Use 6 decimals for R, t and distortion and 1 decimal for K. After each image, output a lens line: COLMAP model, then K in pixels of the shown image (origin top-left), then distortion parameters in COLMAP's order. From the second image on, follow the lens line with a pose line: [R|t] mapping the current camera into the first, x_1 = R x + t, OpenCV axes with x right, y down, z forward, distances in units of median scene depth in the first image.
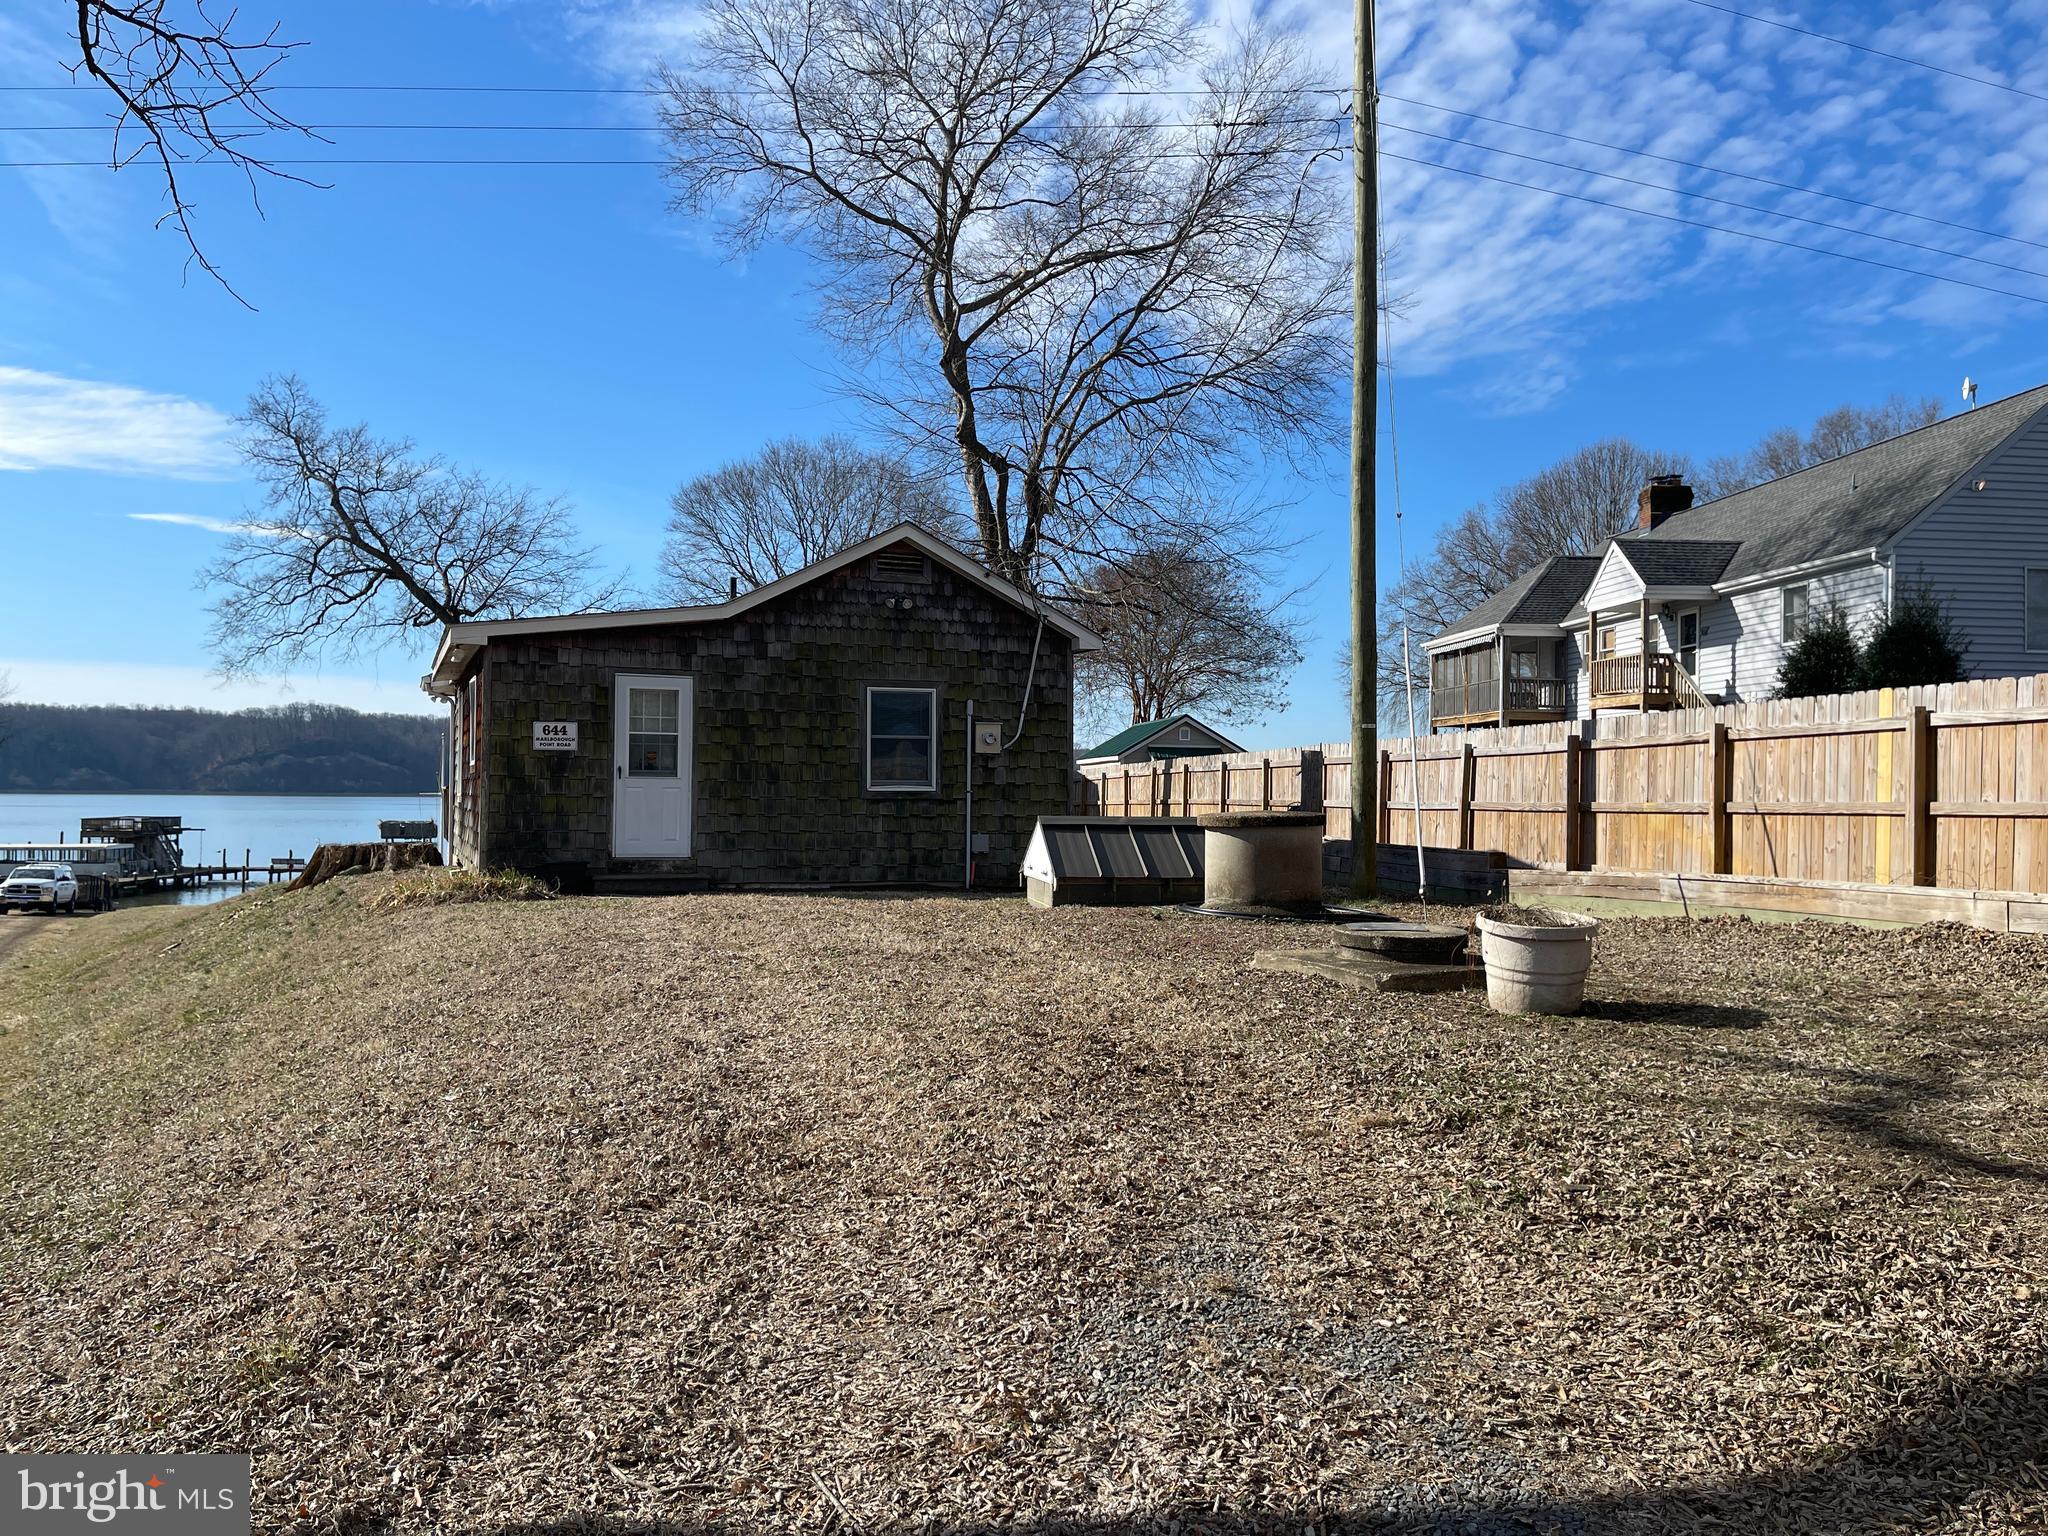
lens RADIAL K [[1557.8, 0, 1031.9], [0, 1557.8, 768.4], [0, 0, 1]] dist [0.069744, -0.067267]
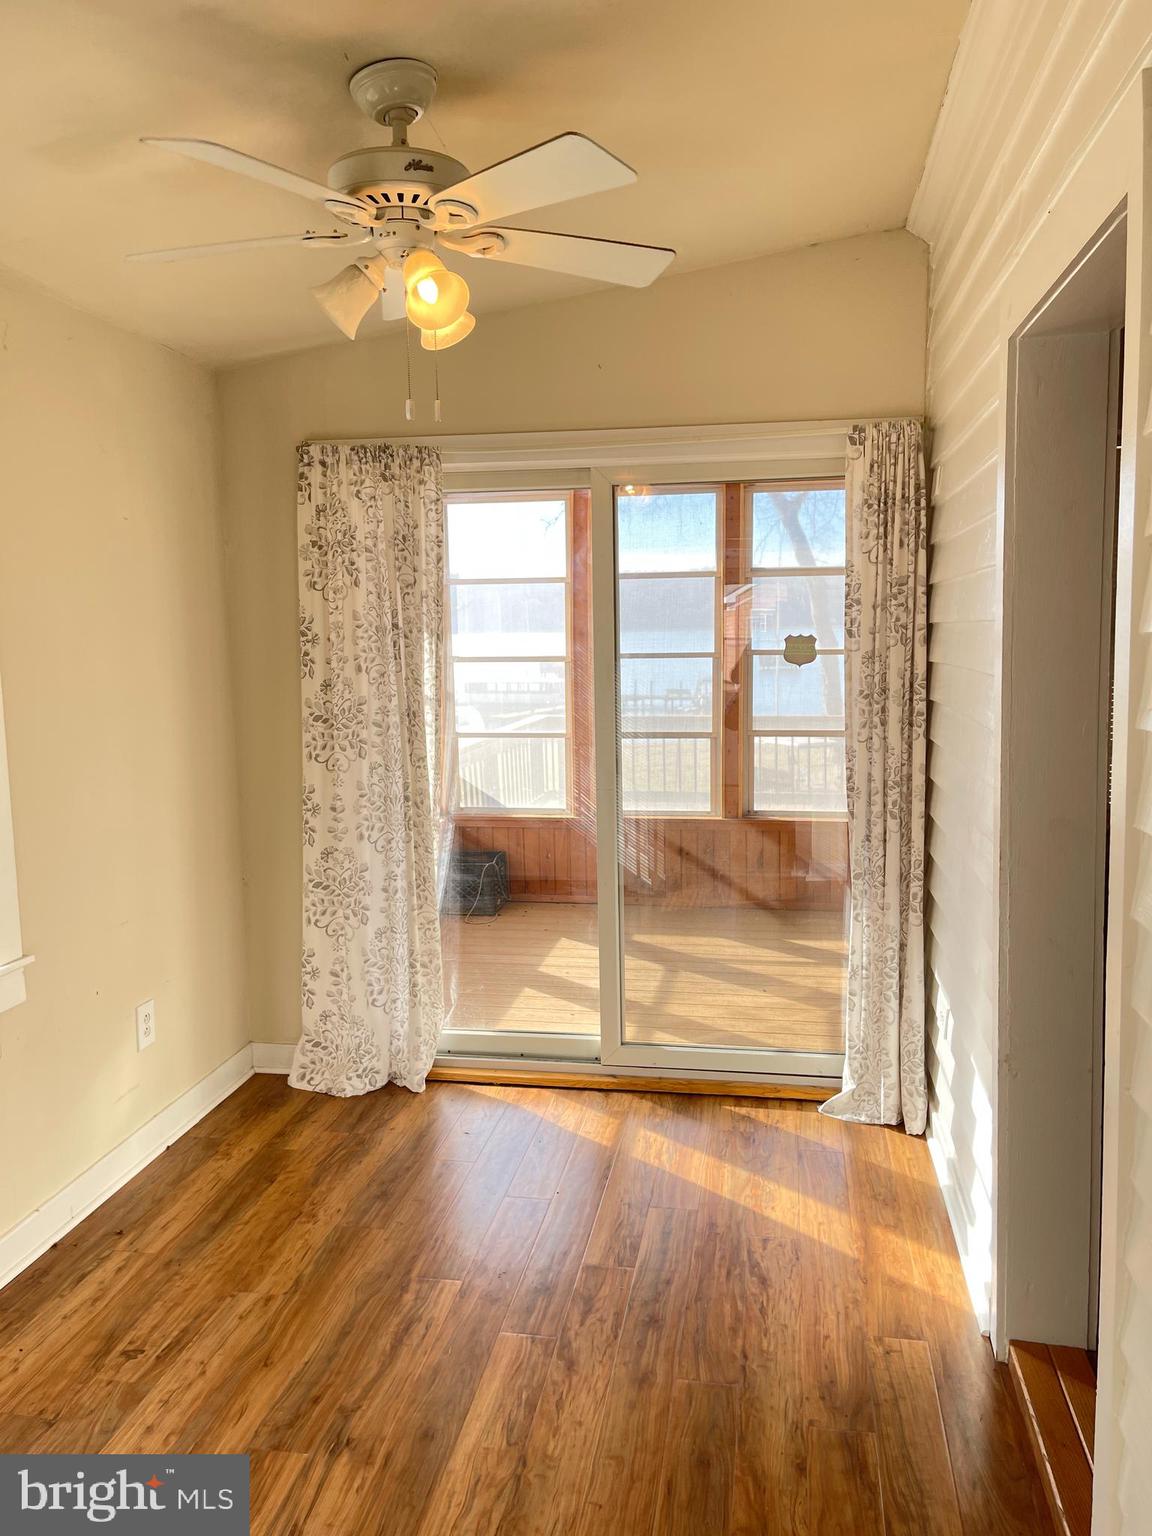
lens RADIAL K [[1168.4, 0, 571.7], [0, 1168.4, 780.6], [0, 0, 1]] dist [0.069744, -0.067267]
pose [[0.844083, 0.045593, -0.534271, -0.191603], [0.035225, 0.989512, 0.140093, -0.017513], [0.535055, -0.137070, 0.833624, 0.743379]]
